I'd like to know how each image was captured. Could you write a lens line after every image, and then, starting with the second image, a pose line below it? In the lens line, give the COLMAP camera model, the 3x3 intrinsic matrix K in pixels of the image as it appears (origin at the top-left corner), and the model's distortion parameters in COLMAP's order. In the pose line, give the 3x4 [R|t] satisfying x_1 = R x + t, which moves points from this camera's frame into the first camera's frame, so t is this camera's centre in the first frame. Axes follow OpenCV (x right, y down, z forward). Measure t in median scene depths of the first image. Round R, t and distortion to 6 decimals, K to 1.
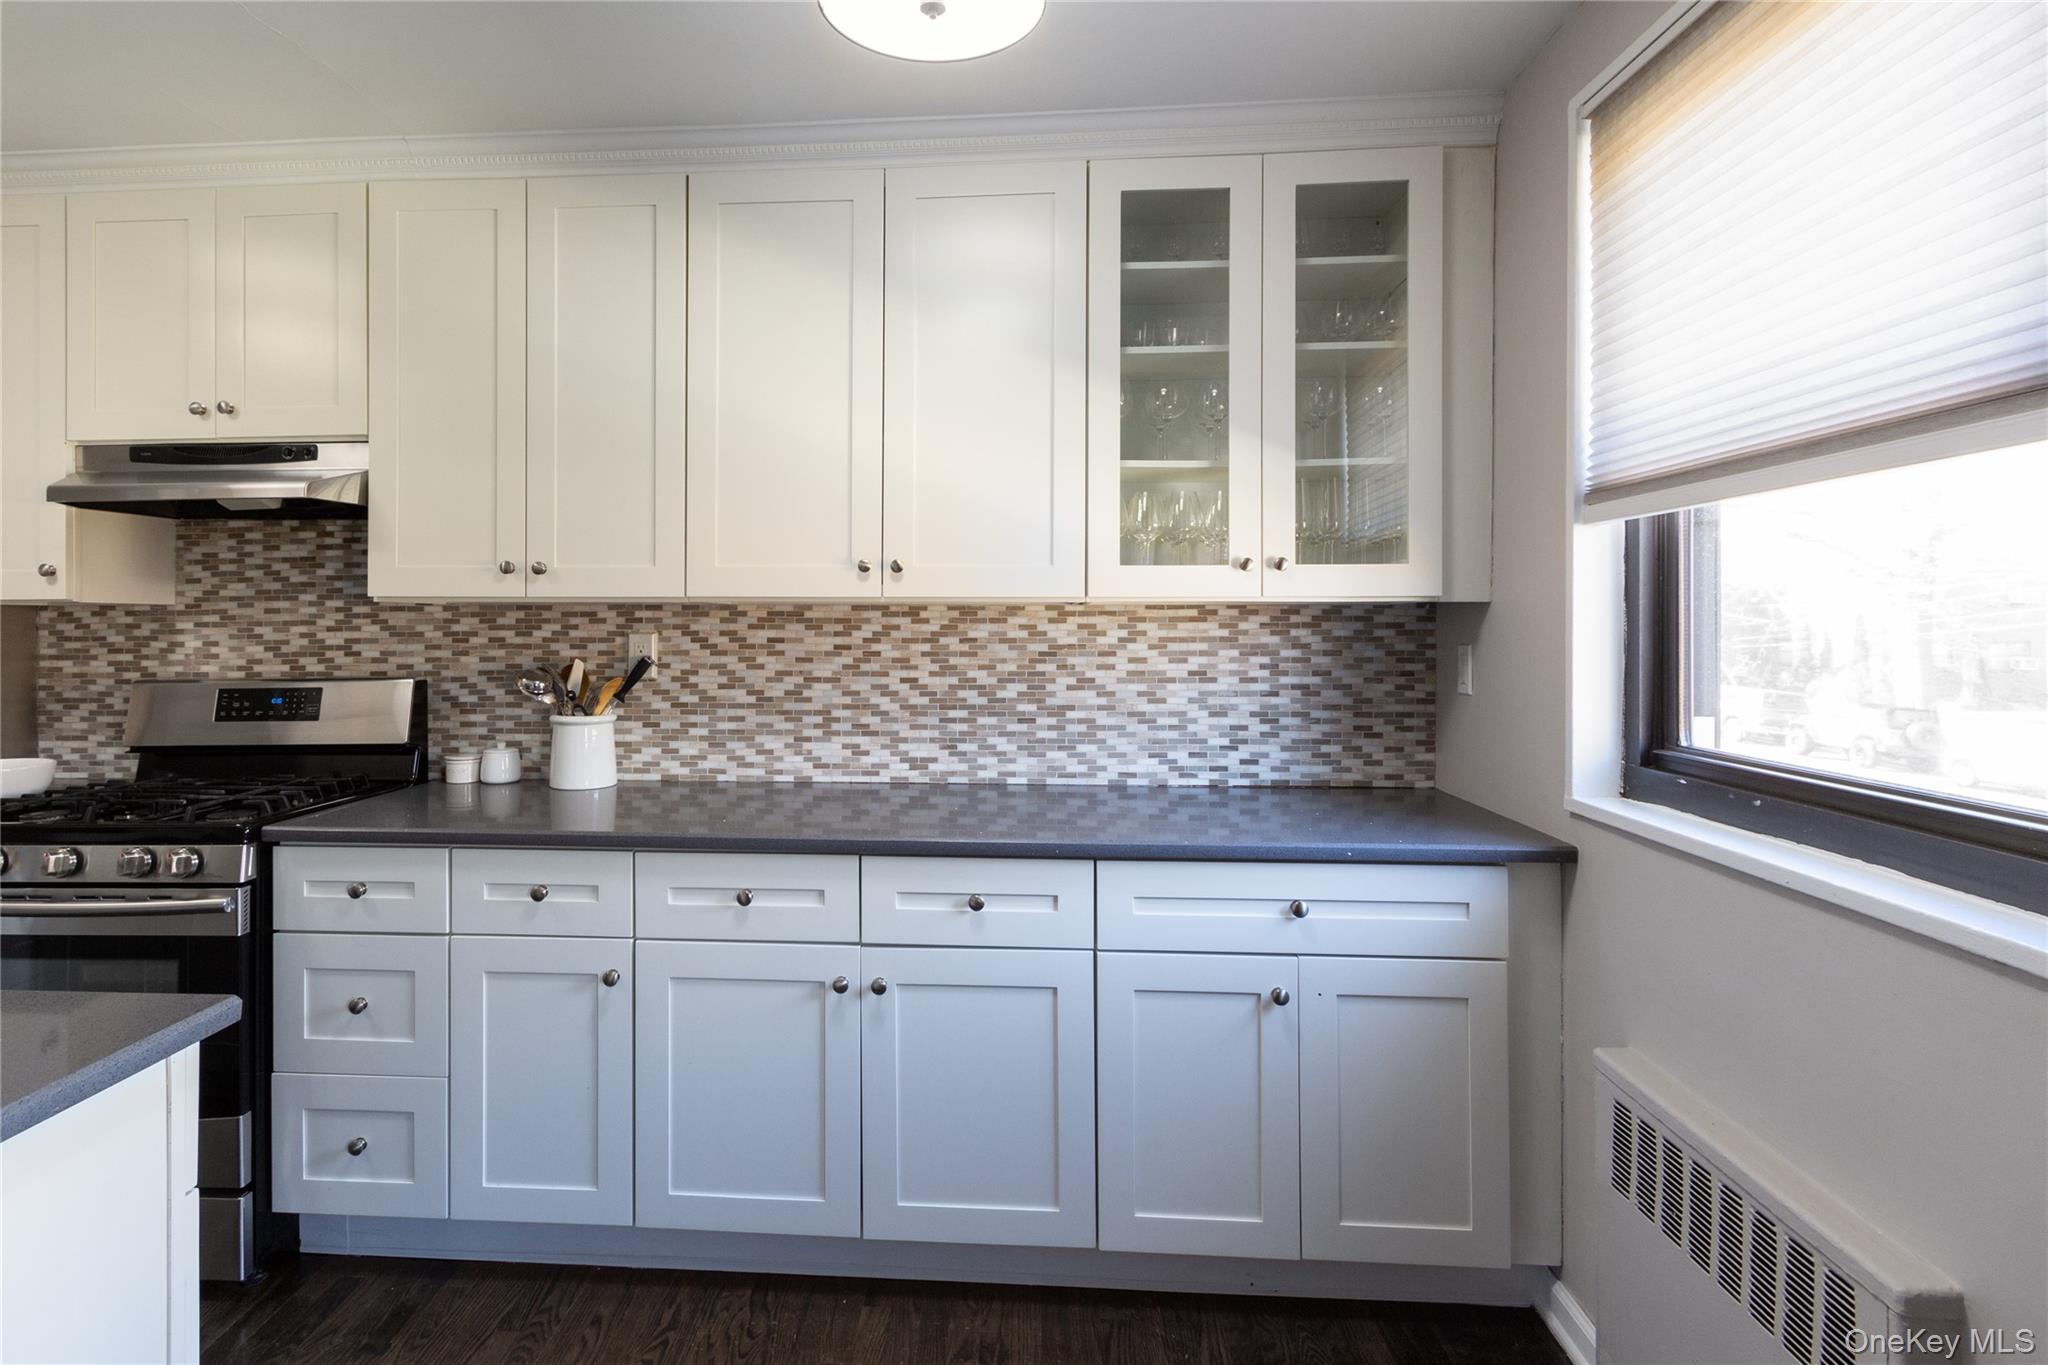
lens RADIAL K [[961.9, 0, 948.2], [0, 961.9, 614.4], [0, 0, 1]] dist [0.002728, -0.000981]
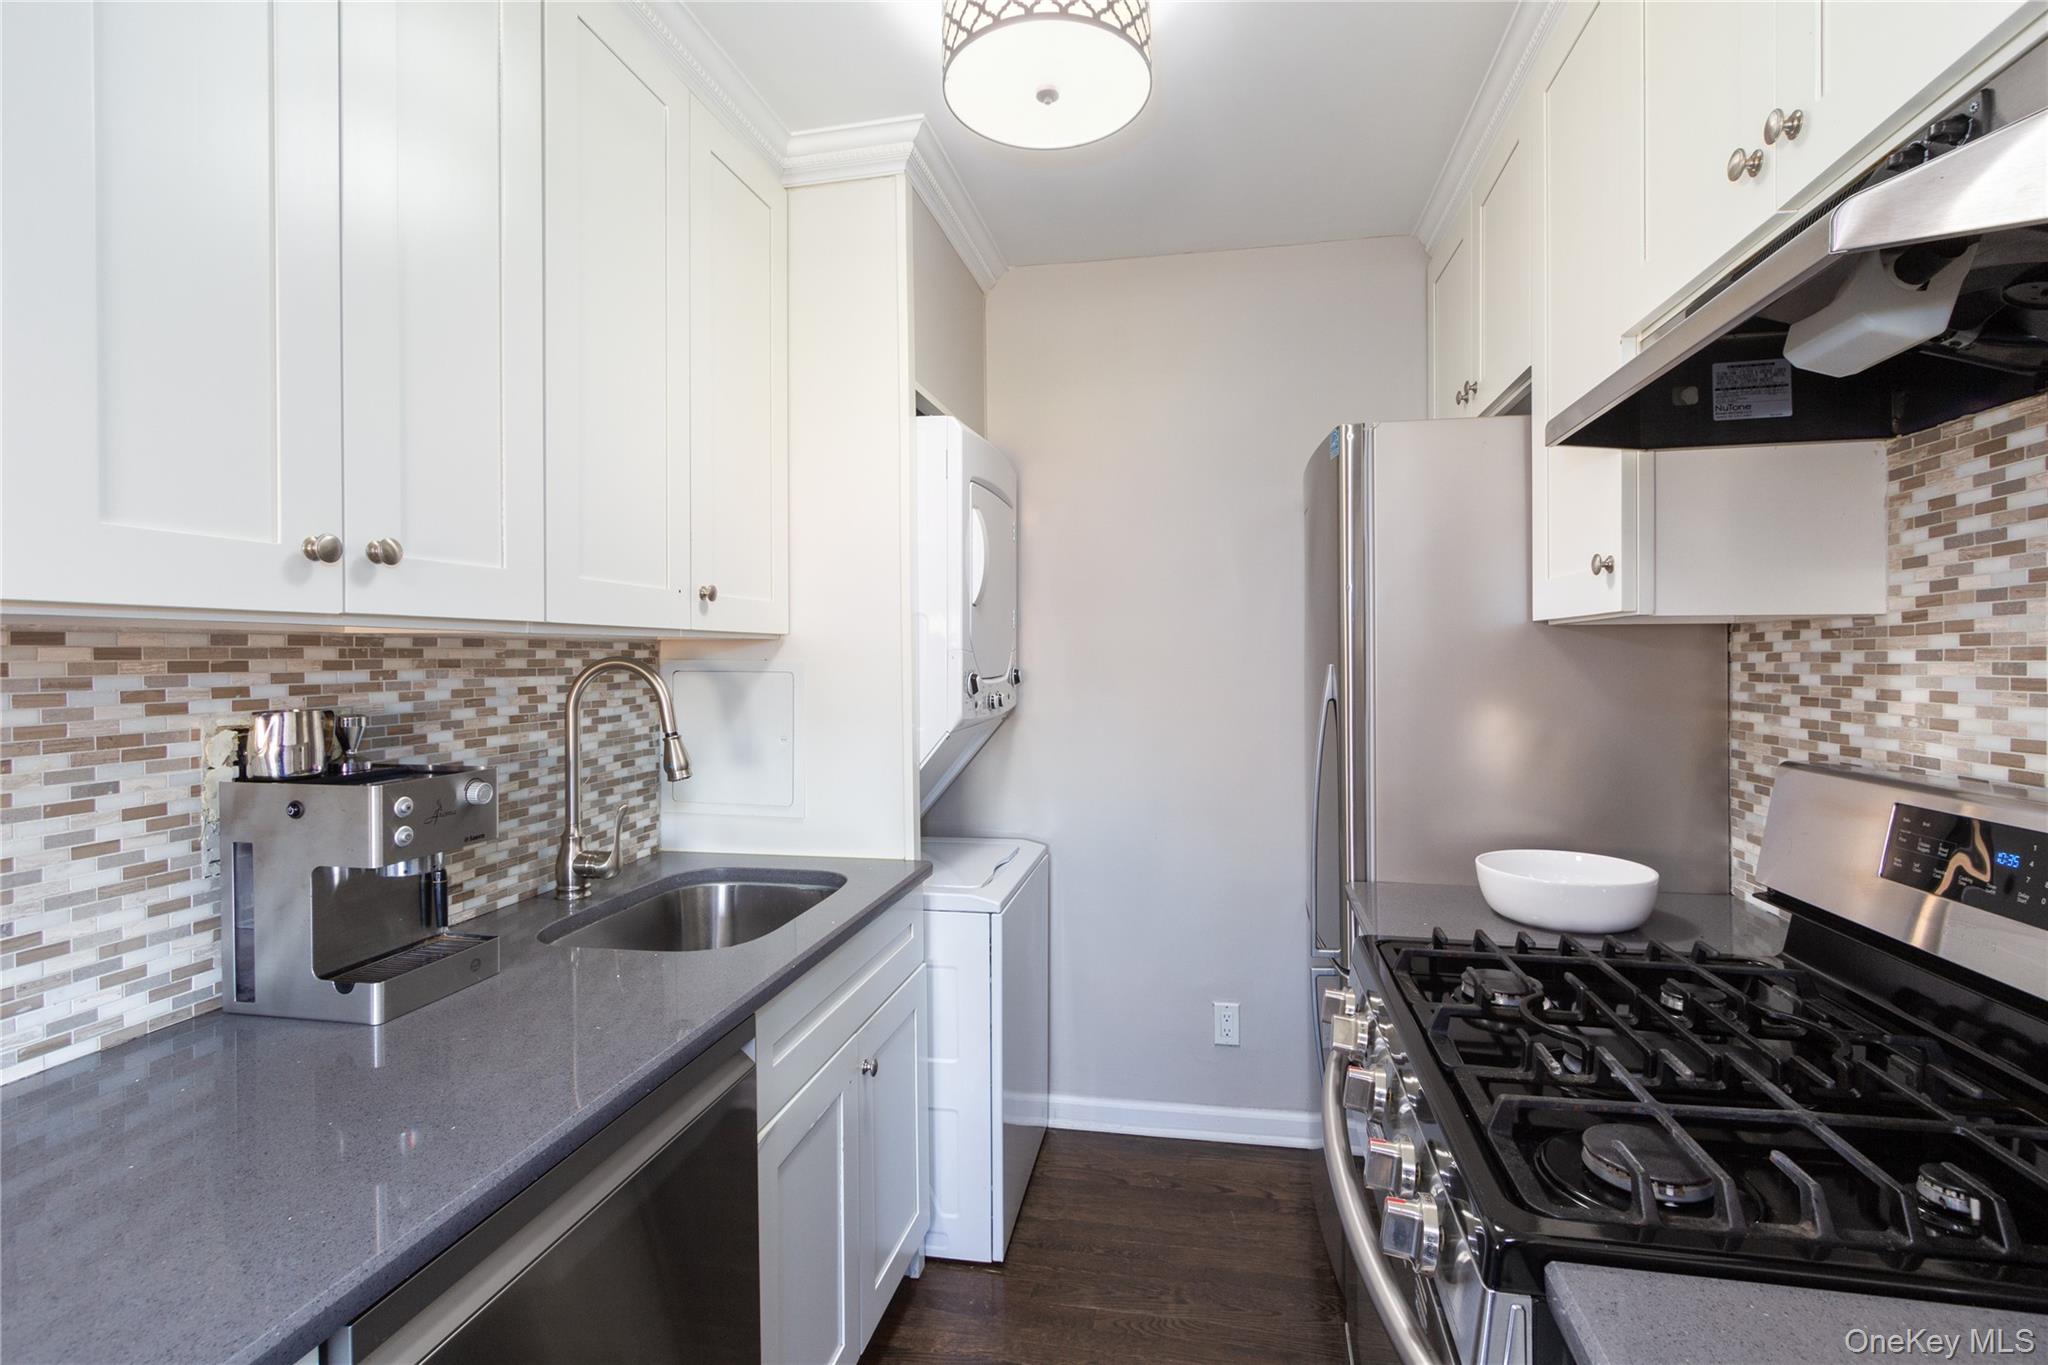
lens RADIAL K [[961.9, 0, 1032.1], [0, 961.9, 655.8], [0, 0, 1]] dist [0.002728, -0.000981]
pose [[-0.100028, 0.004738, -0.994973, -0.294564], [0.013957, 0.999897, 0.003358, 0.003740], [0.994887, -0.013551, -0.100084, 0.671994]]
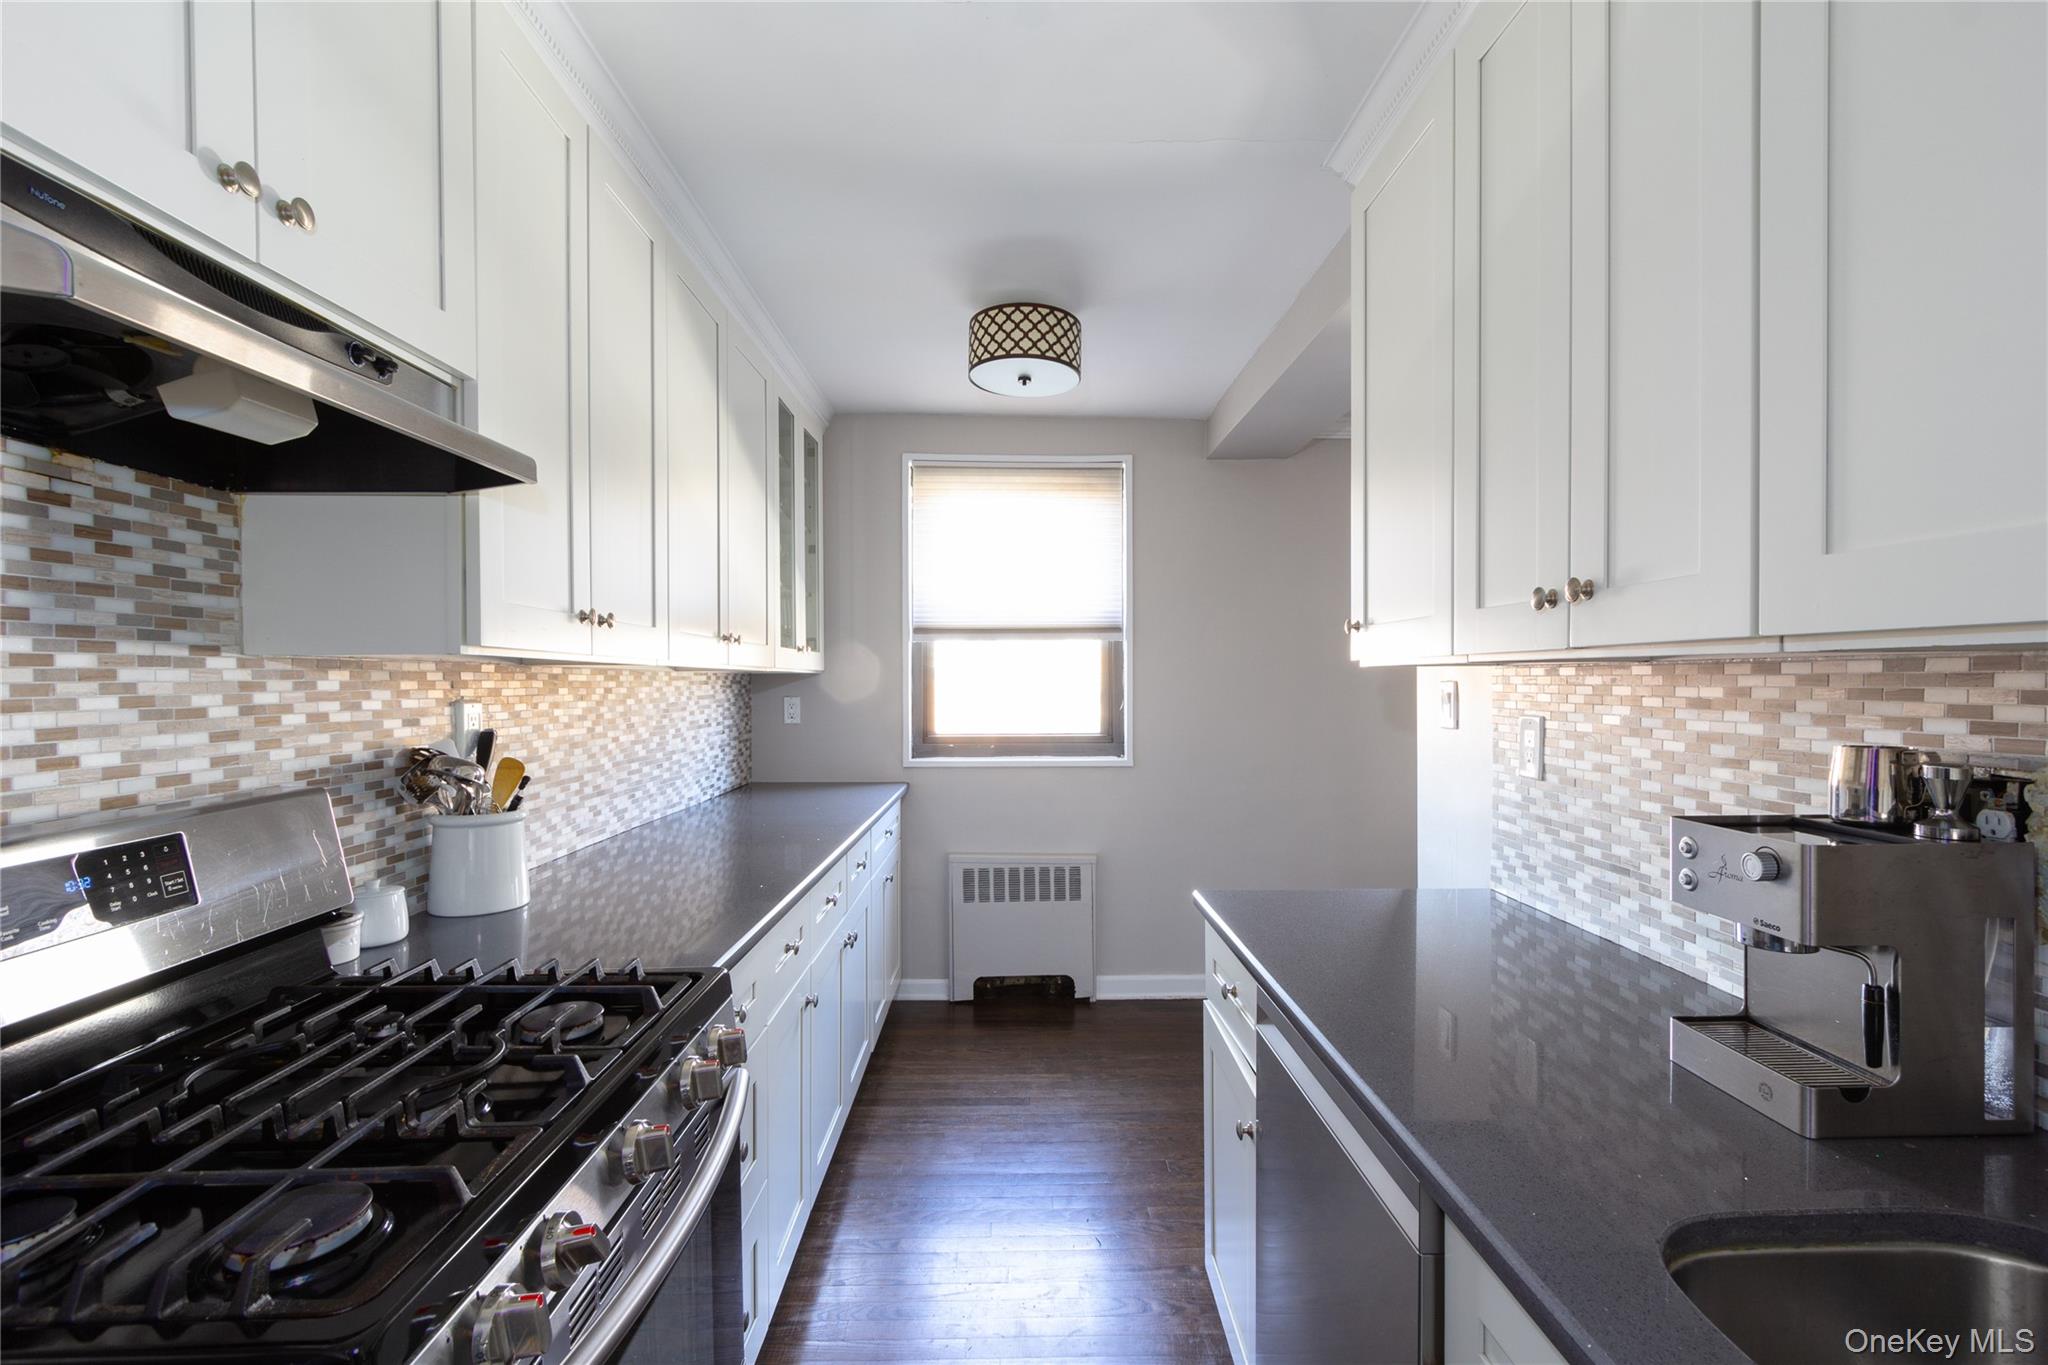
lens RADIAL K [[961.9, 0, 1033.1], [0, 961.9, 686.6], [0, 0, 1]] dist [0.002728, -0.000981]
pose [[-0.108316, -0.004355, 0.994107, -1.166146], [-0.006431, 0.999973, 0.003680, 0.002372], [-0.994096, -0.005995, -0.108342, 0.656255]]
